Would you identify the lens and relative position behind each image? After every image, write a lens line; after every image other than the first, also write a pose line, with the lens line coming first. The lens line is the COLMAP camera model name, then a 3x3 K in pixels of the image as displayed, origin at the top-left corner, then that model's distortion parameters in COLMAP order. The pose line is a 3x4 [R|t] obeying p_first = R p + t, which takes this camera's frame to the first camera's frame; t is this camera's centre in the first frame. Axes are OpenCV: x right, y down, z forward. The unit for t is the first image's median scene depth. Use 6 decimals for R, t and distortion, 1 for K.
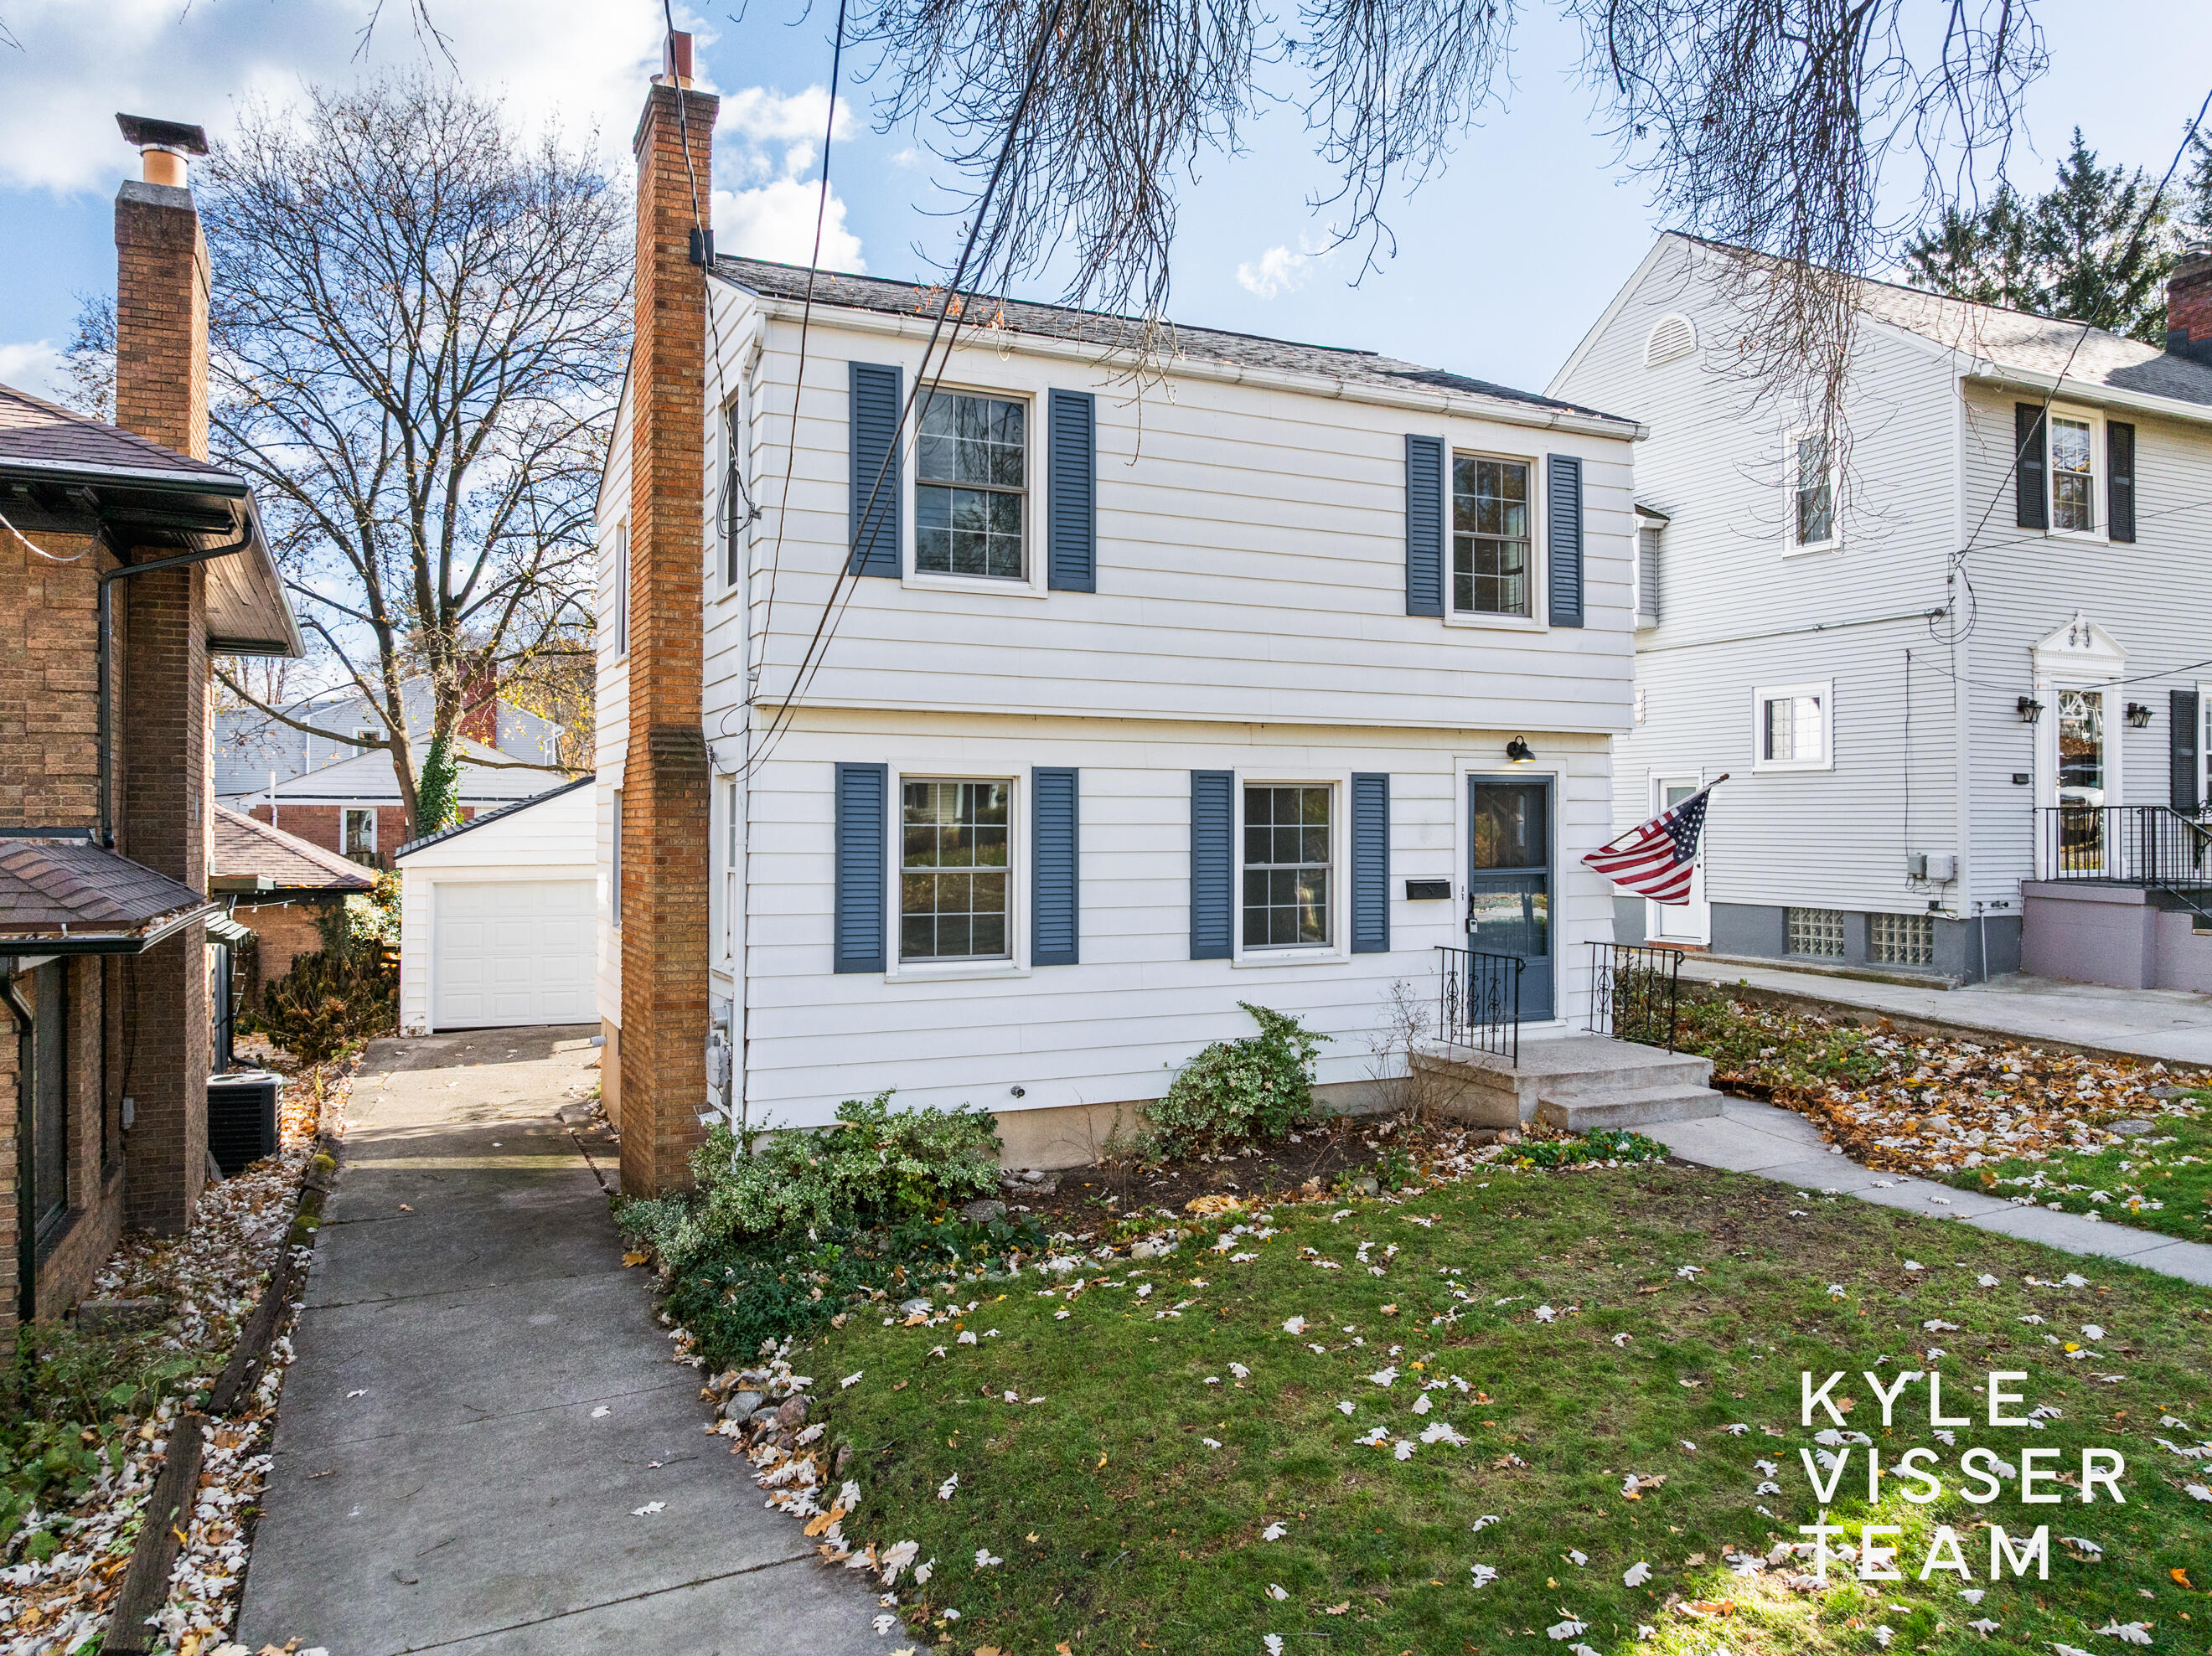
lens RADIAL K [[1571.5, 0, 1106.0], [0, 1571.5, 828.0], [0, 0, 1]] dist [-0.033900, -0.000694]
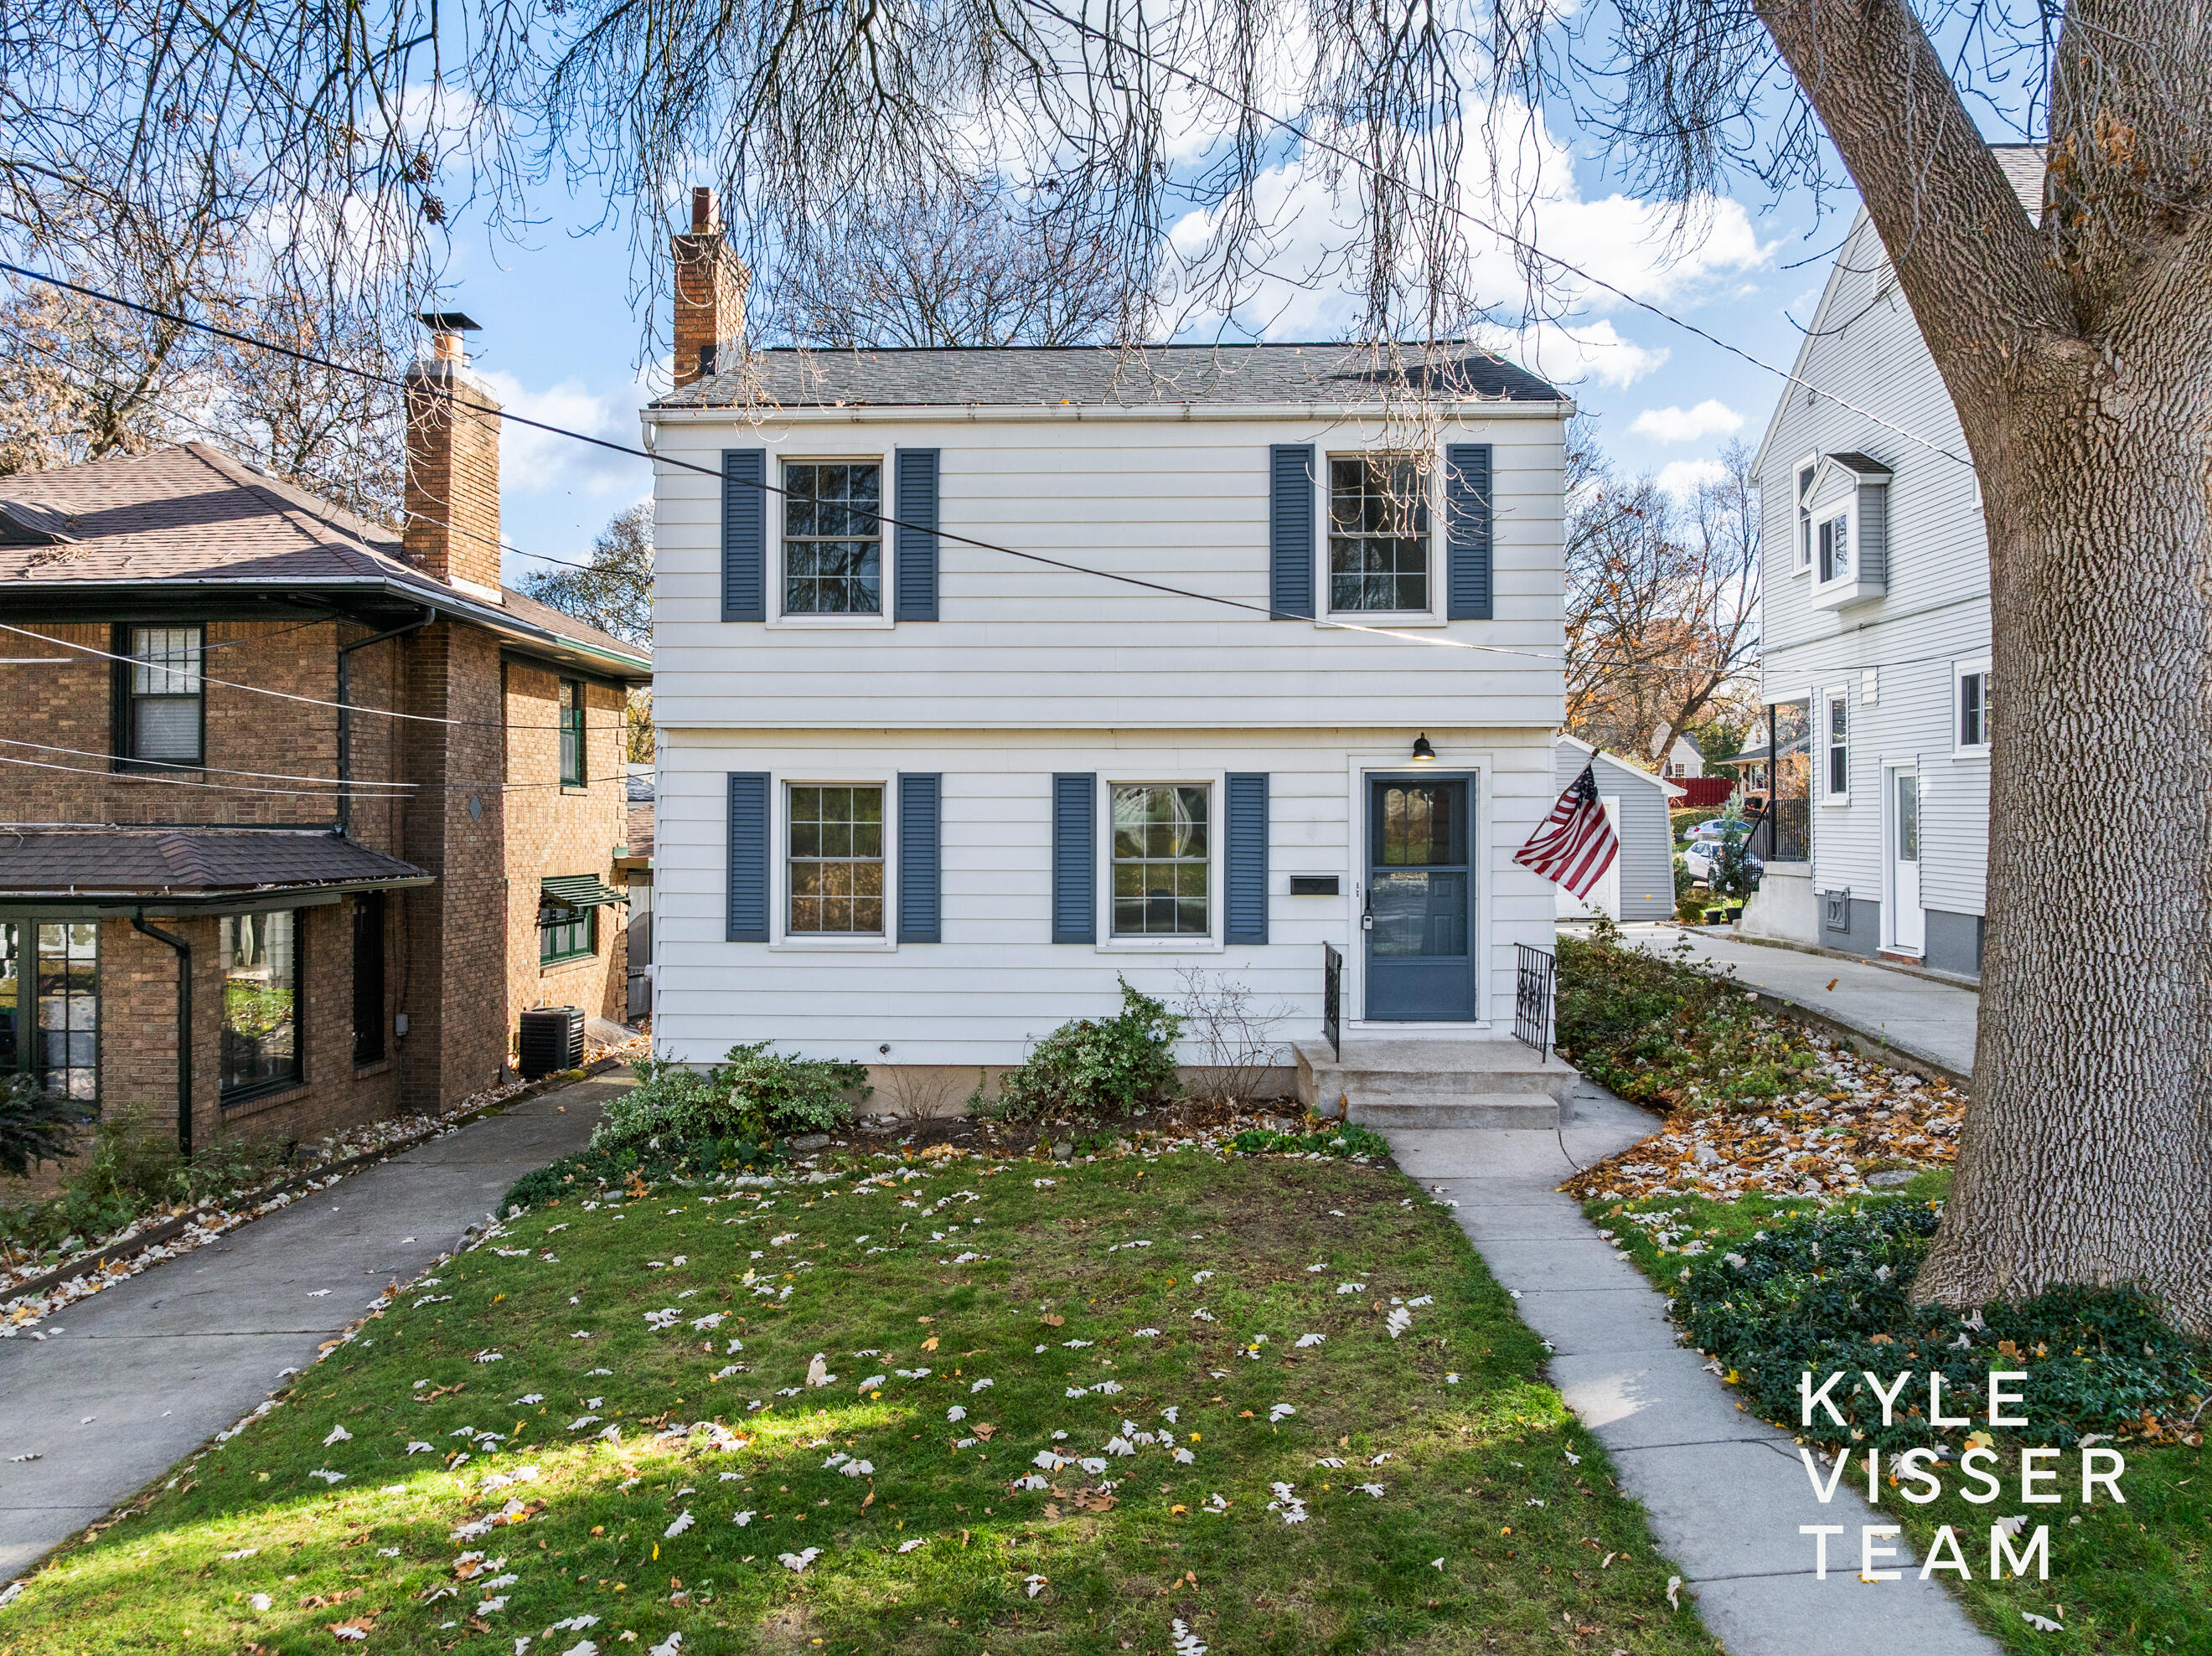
lens RADIAL K [[1571.5, 0, 1106.0], [0, 1571.5, 828.0], [0, 0, 1]] dist [-0.033900, -0.000694]
pose [[0.888375, 0.003683, -0.459105, 0.596739], [-0.000424, 0.999974, 0.007201, -0.005864], [0.459119, -0.006202, 0.888353, 0.029042]]
